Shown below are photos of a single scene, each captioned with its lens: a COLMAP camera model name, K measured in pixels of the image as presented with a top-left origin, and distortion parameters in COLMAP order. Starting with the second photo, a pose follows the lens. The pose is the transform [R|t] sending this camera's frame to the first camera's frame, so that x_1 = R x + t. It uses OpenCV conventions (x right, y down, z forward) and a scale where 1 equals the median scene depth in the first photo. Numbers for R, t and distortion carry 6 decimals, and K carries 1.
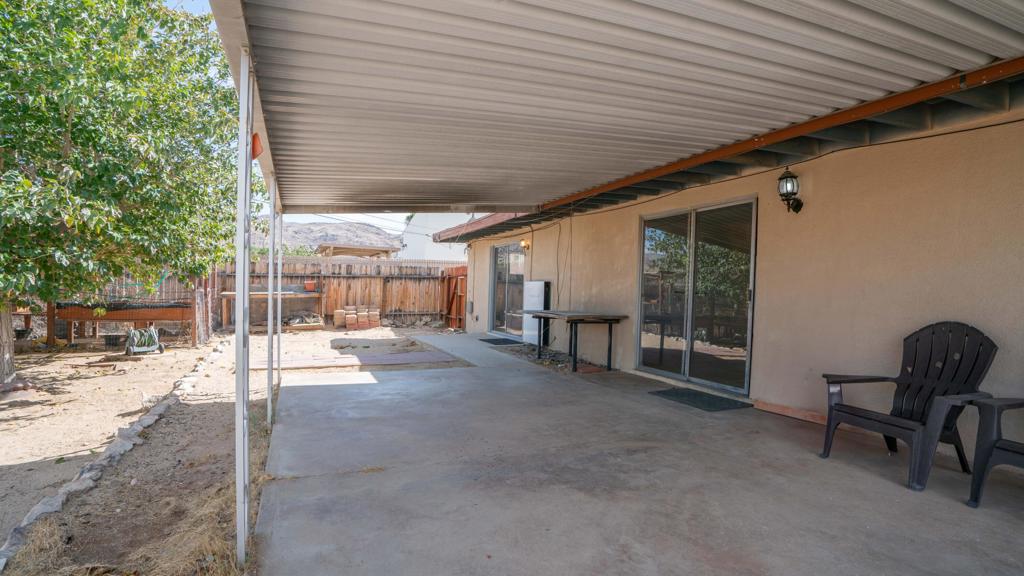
lens RADIAL K [[470.0, 0, 512.0], [0, 470.0, 288.0], [0, 0, 1]] dist [-0.056814, -0.000052]
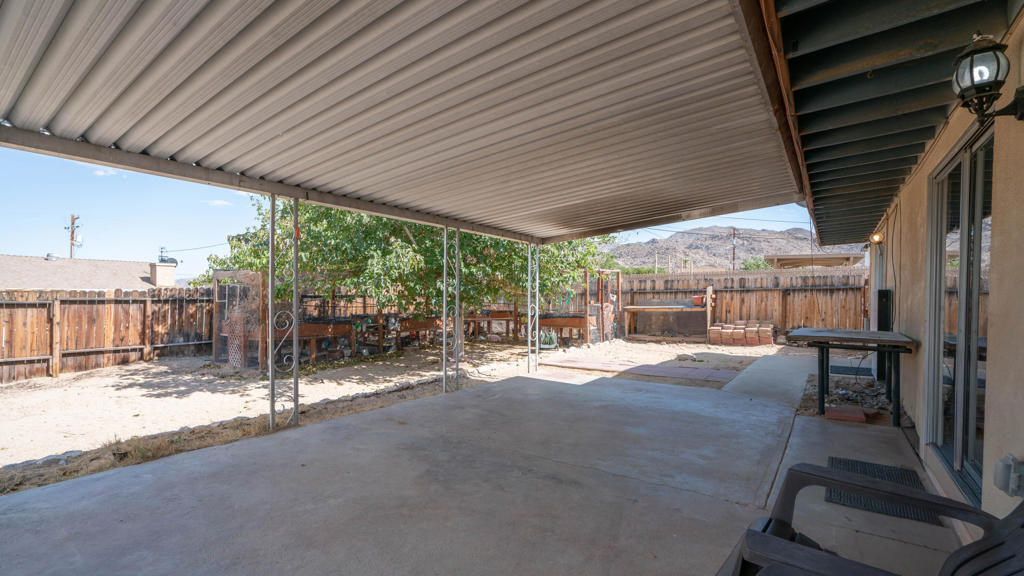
lens RADIAL K [[470.0, 0, 512.0], [0, 470.0, 288.0], [0, 0, 1]] dist [-0.056814, -0.000052]
pose [[0.504082, -0.031869, -0.863068, 0.341821], [0.003565, 0.999387, -0.034821, 0.003843], [0.863649, 0.014476, 0.503886, 0.157730]]
